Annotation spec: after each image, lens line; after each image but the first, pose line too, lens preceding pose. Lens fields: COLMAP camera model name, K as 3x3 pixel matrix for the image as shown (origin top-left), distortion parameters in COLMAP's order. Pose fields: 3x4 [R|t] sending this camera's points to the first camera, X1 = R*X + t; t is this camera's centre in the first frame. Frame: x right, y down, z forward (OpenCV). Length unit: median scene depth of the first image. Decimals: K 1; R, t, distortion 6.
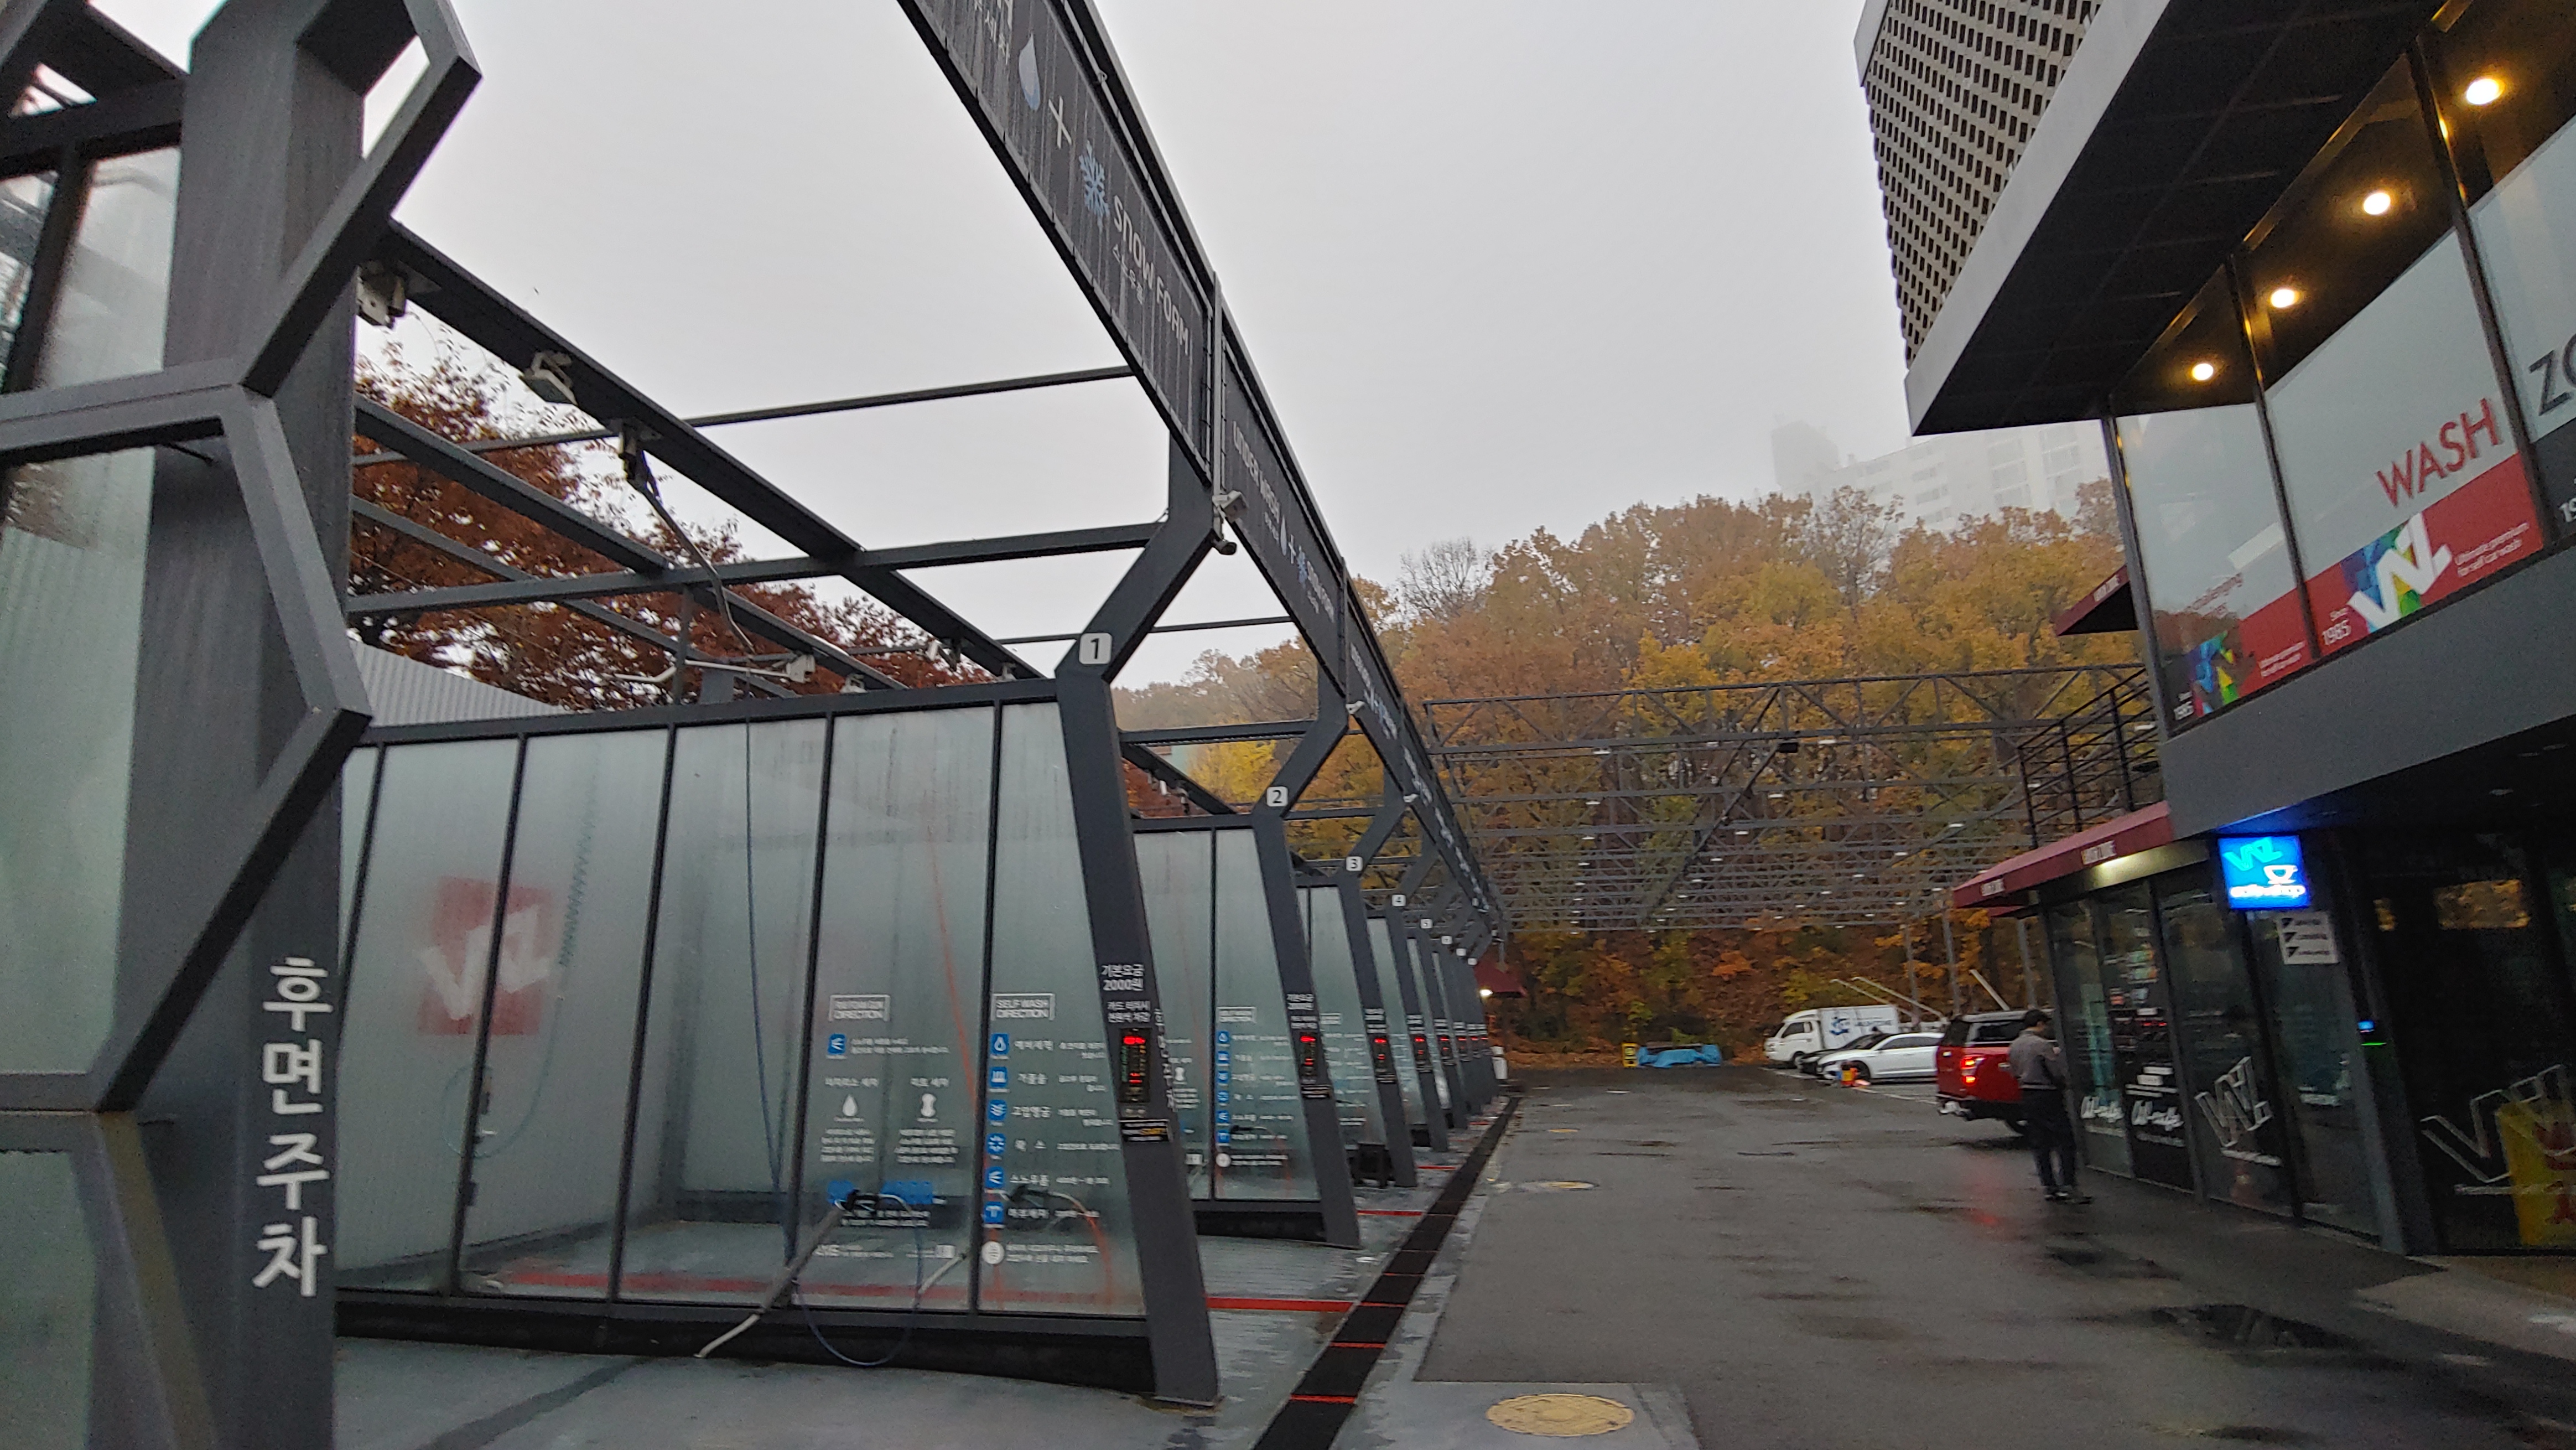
lens RADIAL K [[1235.8, 0, 1288.0], [0, 1235.8, 725.0], [0, 0, 1]] dist [-0.025481, 0.000671]
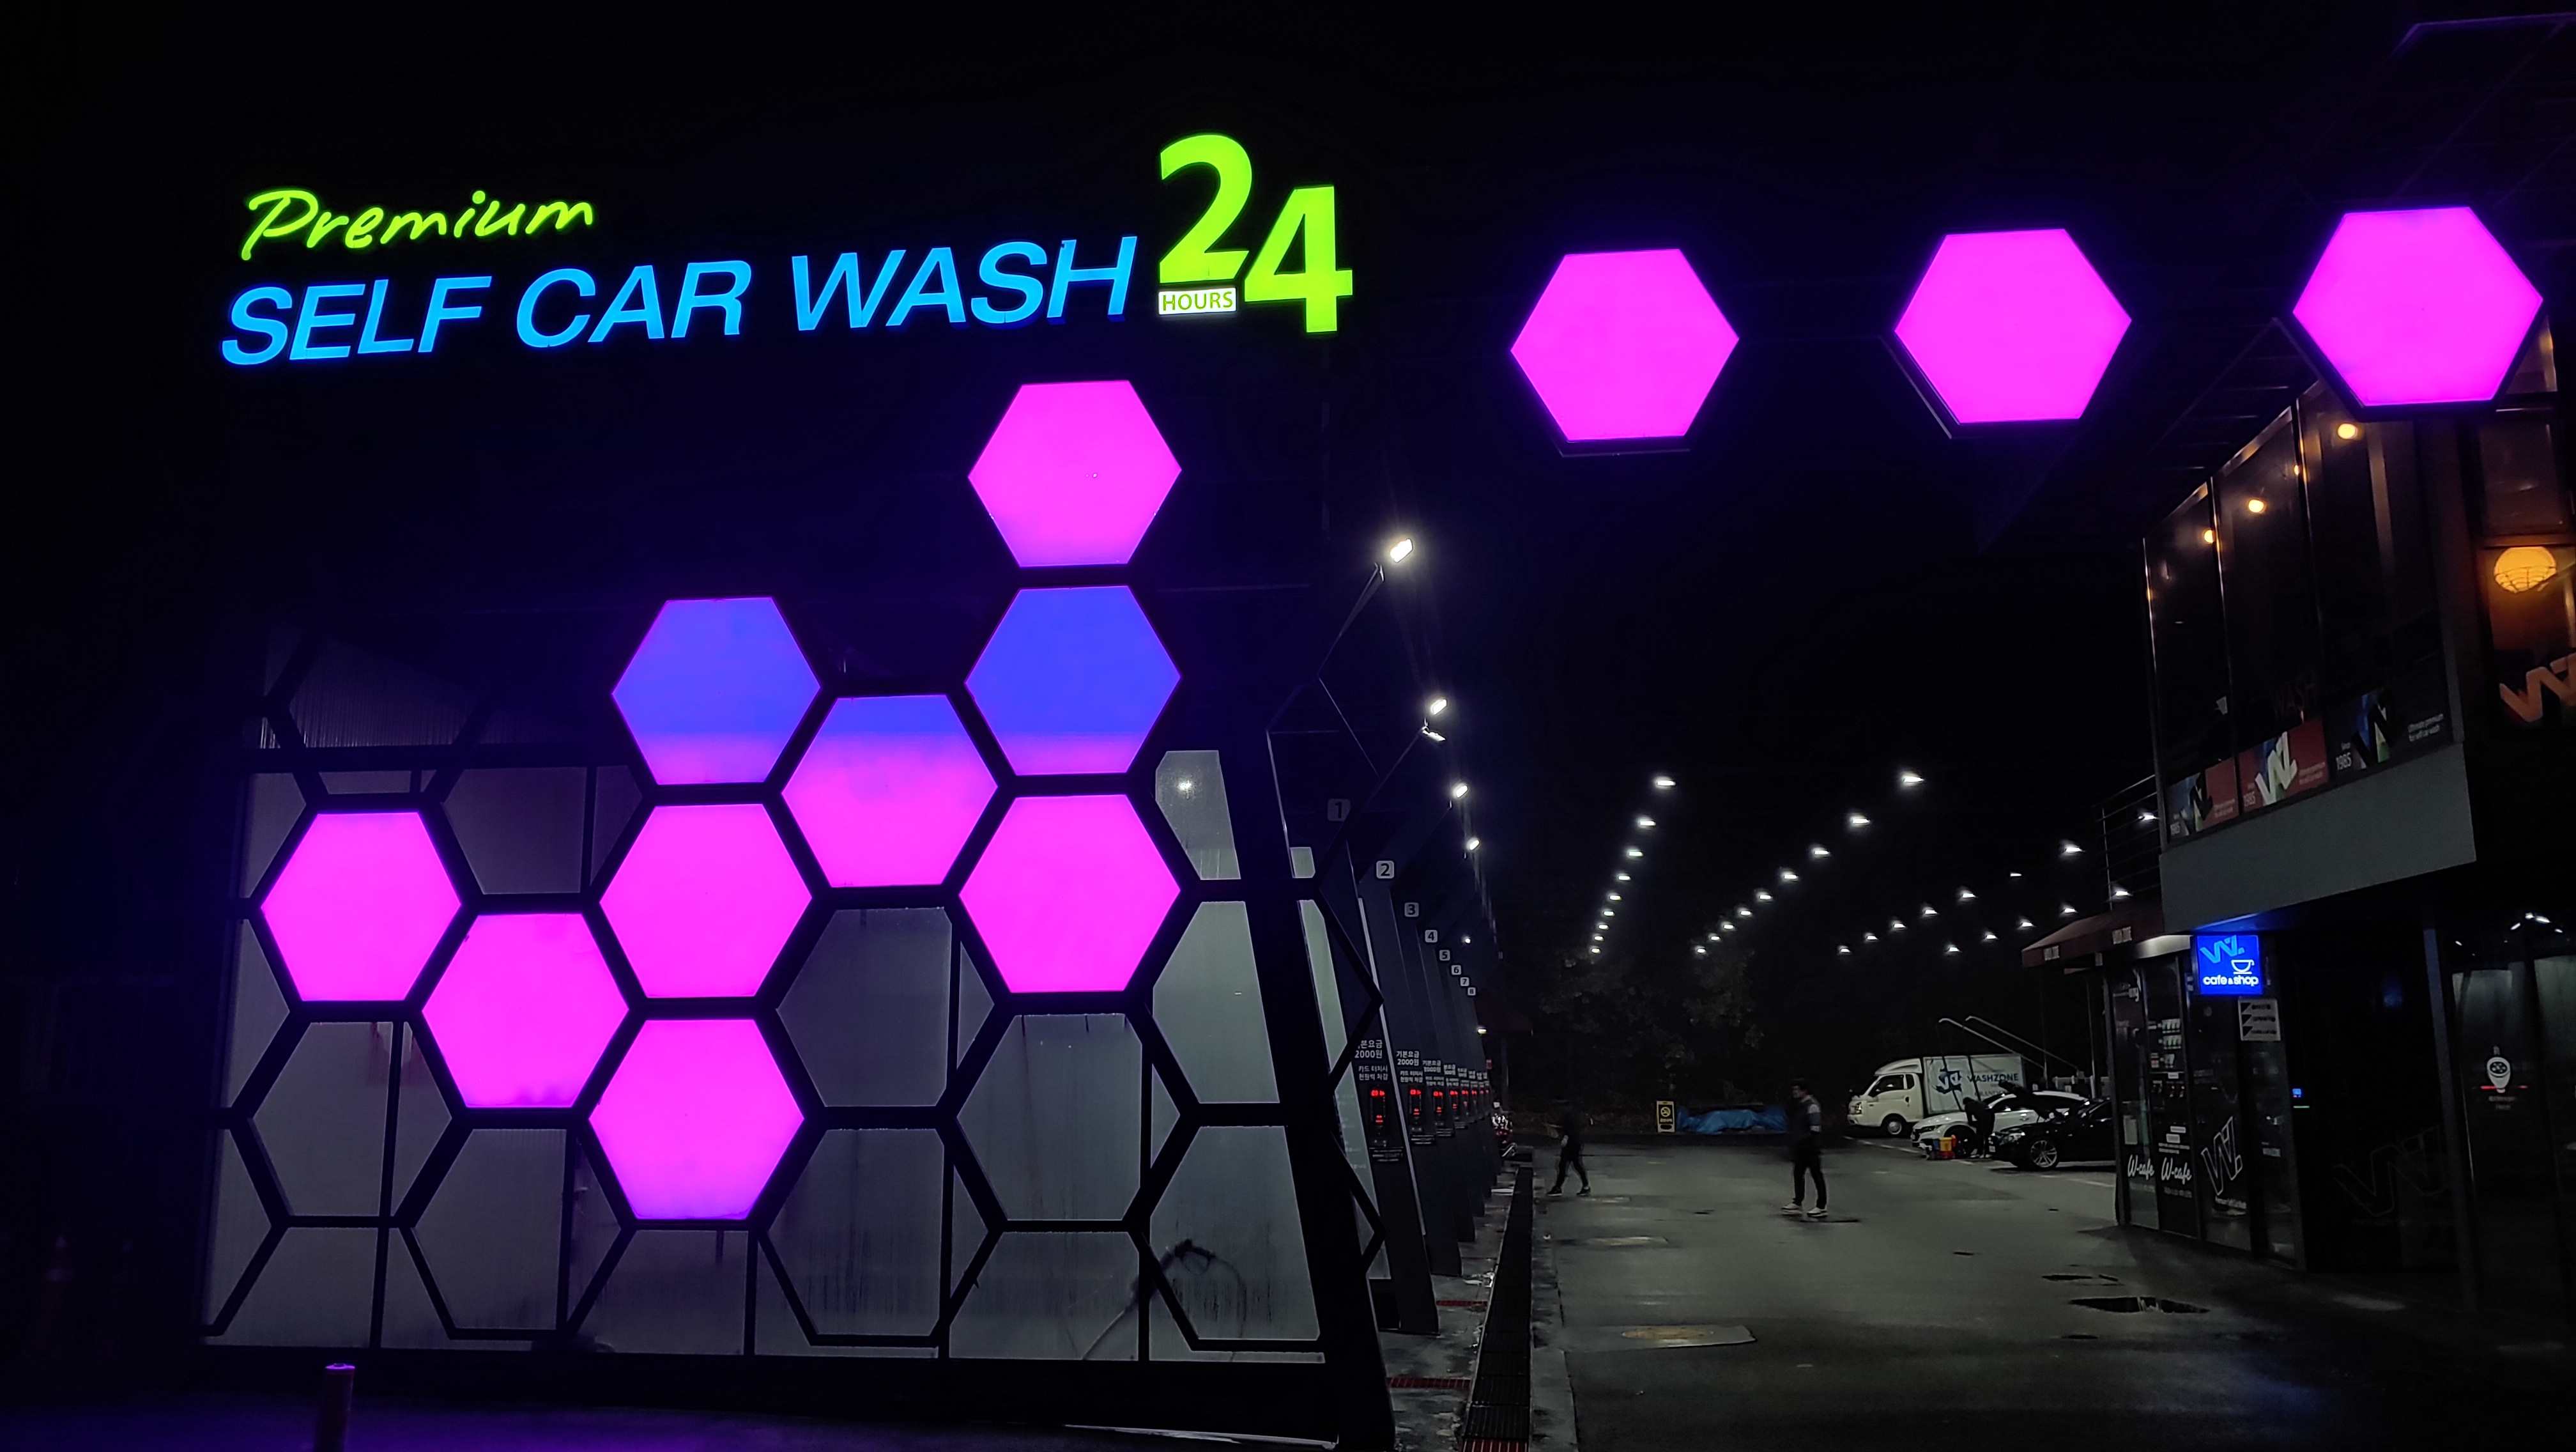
lens RADIAL K [[1997.2, 0, 1288.0], [0, 1997.2, 726.0], [0, 0, 1]] dist [0.000352, -0.005352]
pose [[0.996349, 0.021635, 0.082585, -0.230820], [-0.027220, 0.997374, 0.067116, -0.173707], [-0.080916, -0.069119, 0.994321, -0.684389]]
